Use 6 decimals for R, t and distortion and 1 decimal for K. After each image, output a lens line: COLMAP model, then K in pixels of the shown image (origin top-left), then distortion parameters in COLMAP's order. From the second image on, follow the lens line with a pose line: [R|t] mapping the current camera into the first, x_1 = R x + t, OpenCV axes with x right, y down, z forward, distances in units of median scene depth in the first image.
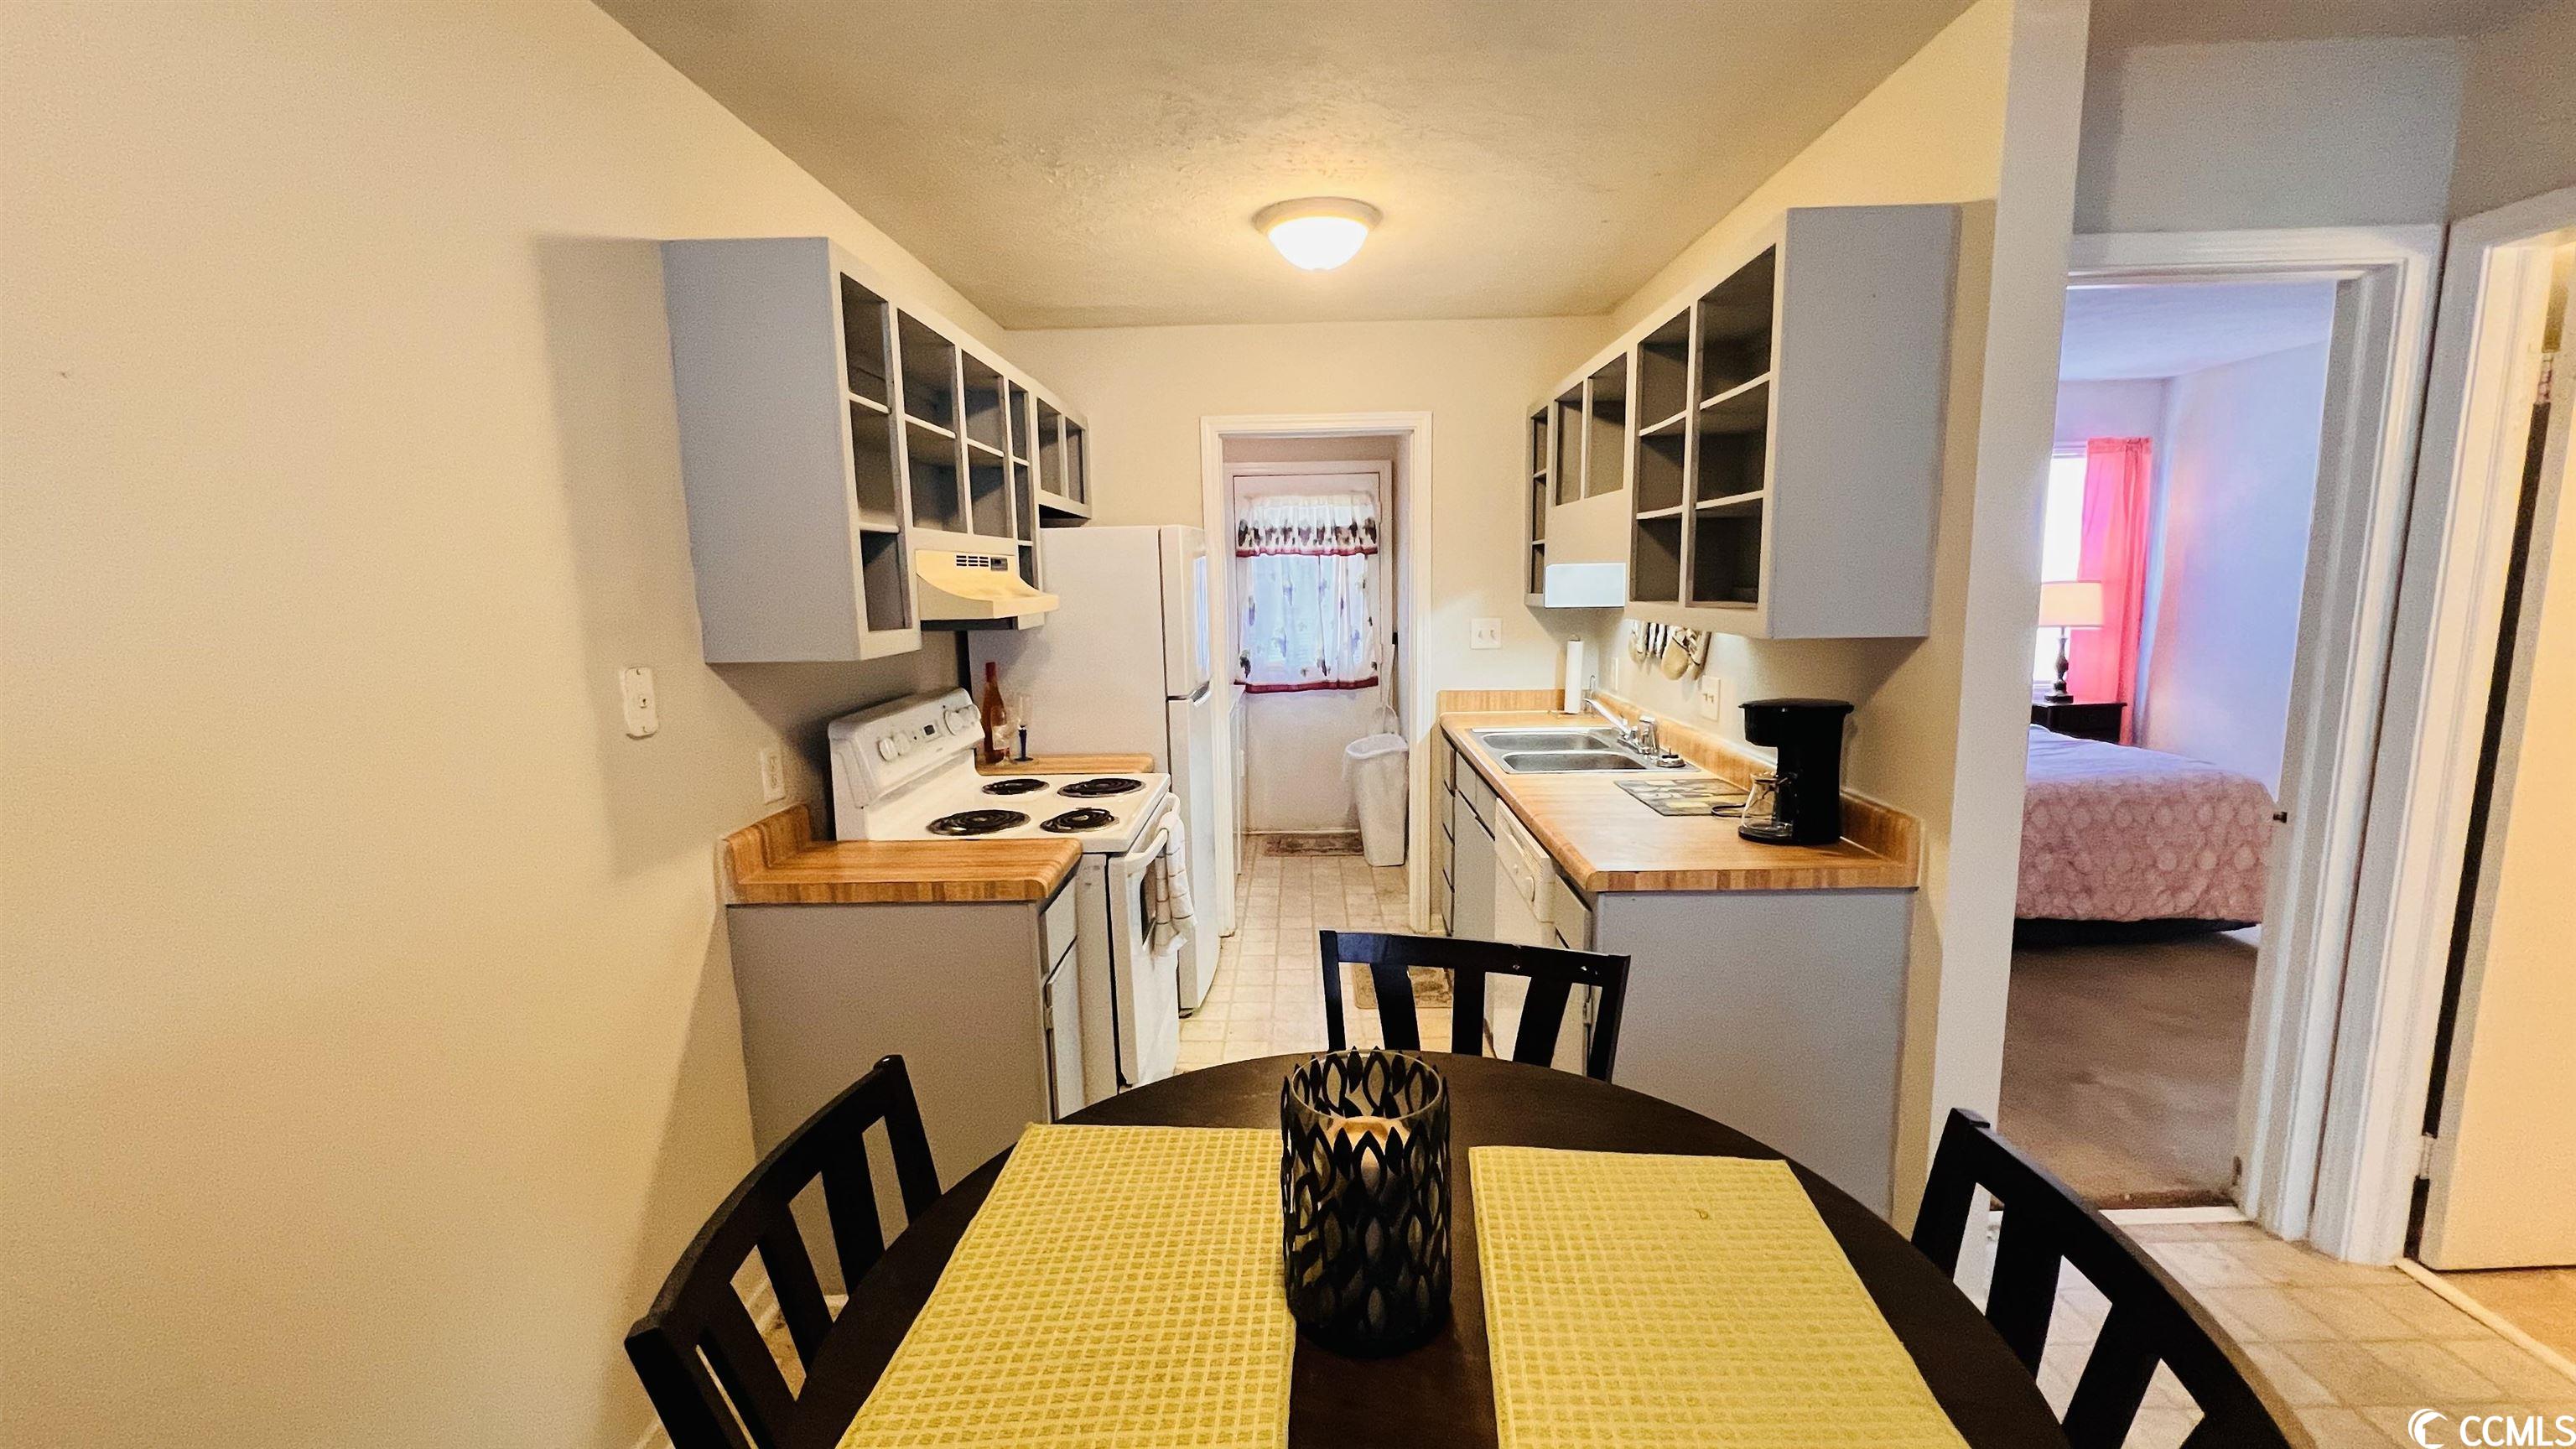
lens RADIAL K [[1028.0, 0, 1293.4], [0, 1028.0, 731.3], [0, 0, 1]] dist [-0.003609, 0.000944]
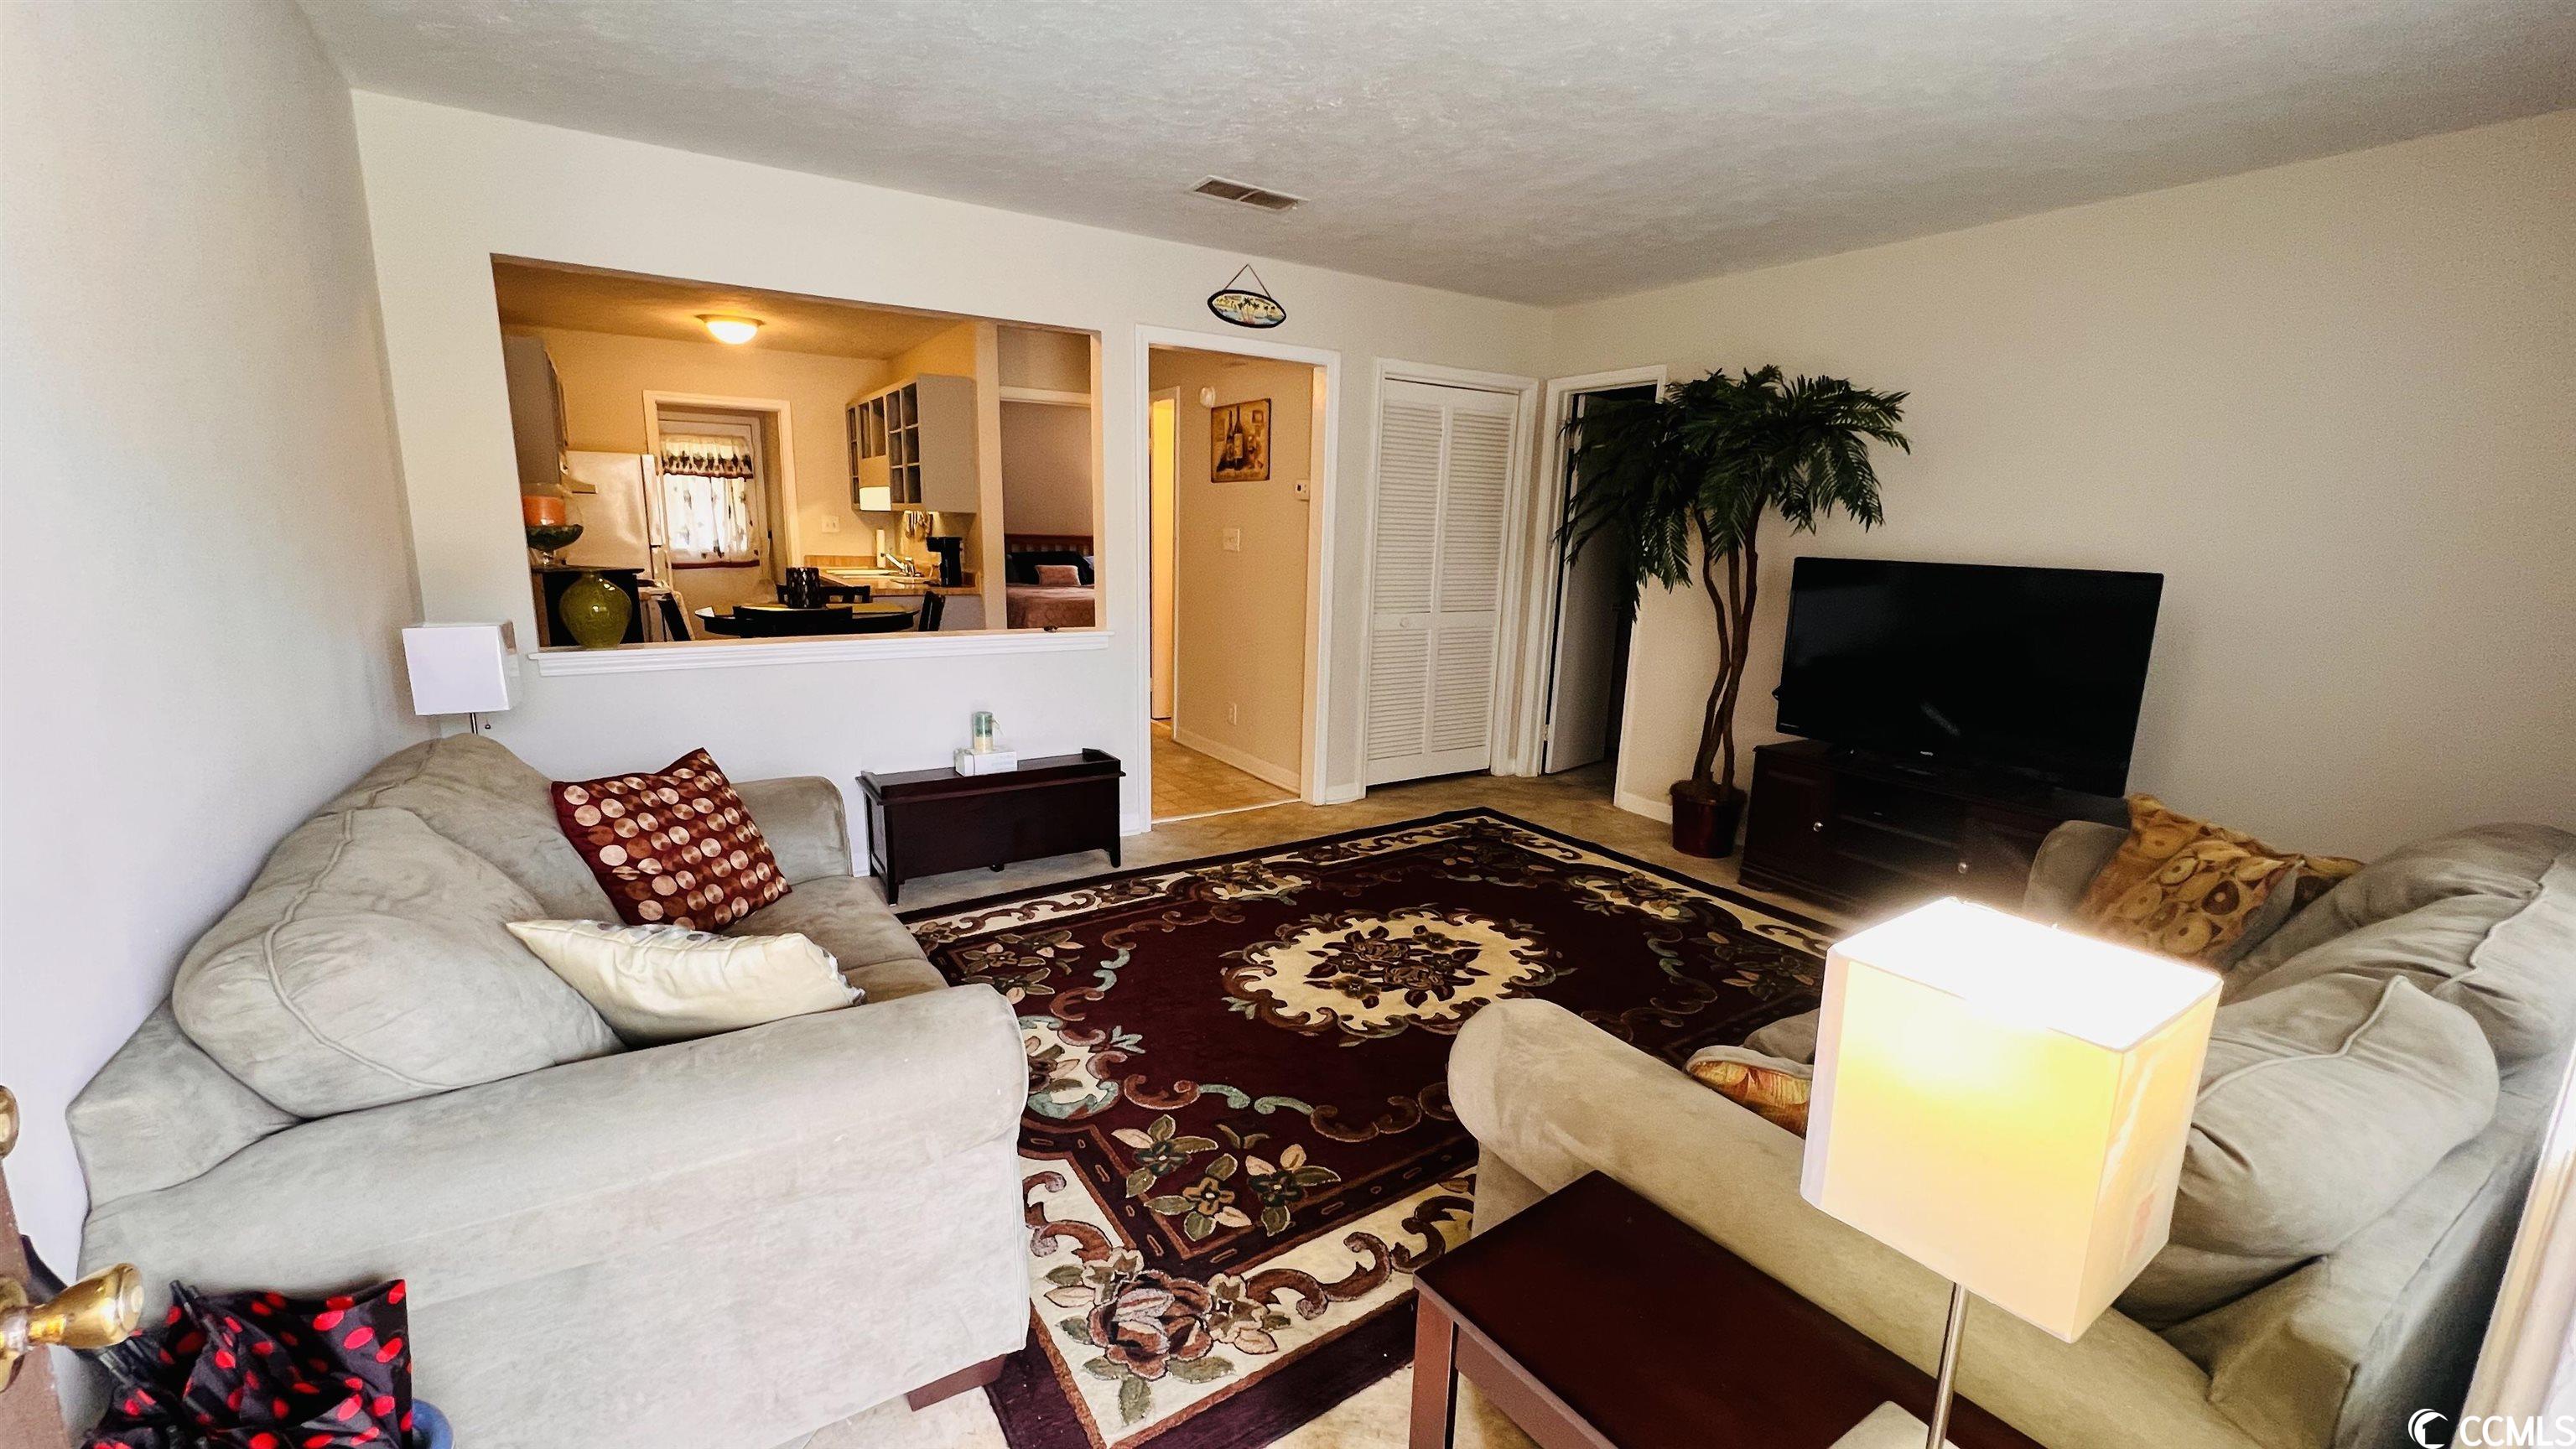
lens RADIAL K [[1028.0, 0, 1293.7], [0, 1028.0, 731.3], [0, 0, 1]] dist [-0.003609, 0.000944]
pose [[0.830163, -0.070058, 0.553102, -0.221621], [0.042019, 0.997114, 0.063230, 0.254000], [-0.555935, -0.029251, 0.830711, -1.324366]]
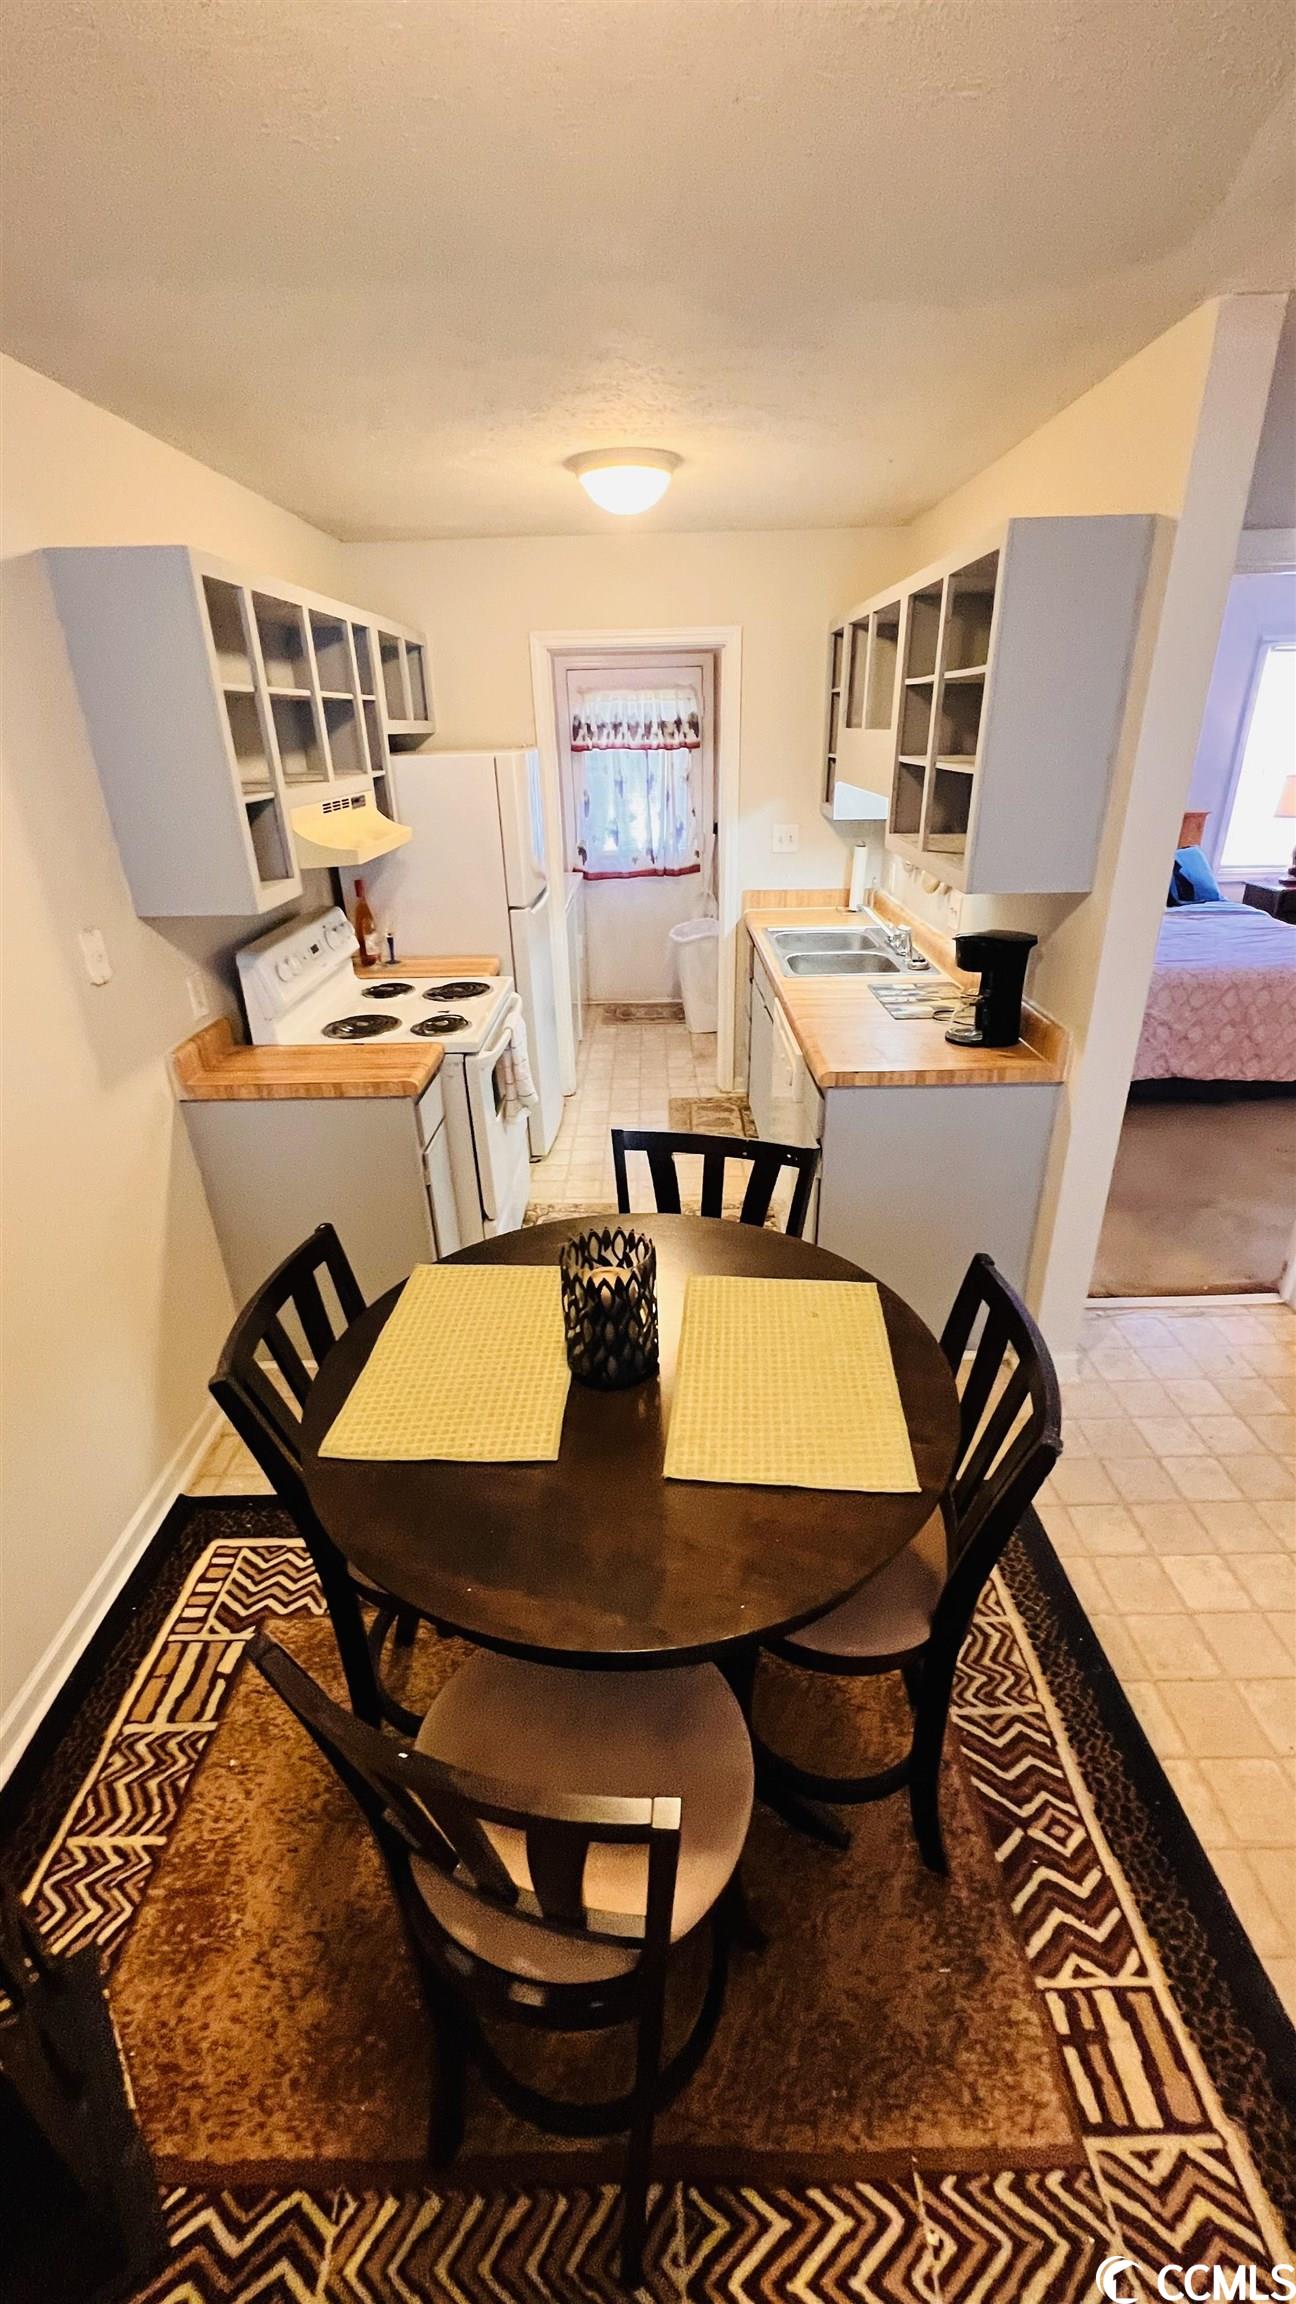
lens RADIAL K [[922.6, 0, 653.9], [0, 922.6, 1149.3], [0, 0, 1]] dist [-0.005189, 0.001811]
pose [[0.999913, -0.008407, 0.010141, 0.034150], [0.005234, 0.960043, 0.279804, -0.065608], [-0.012088, -0.279726, 0.960004, -0.115133]]
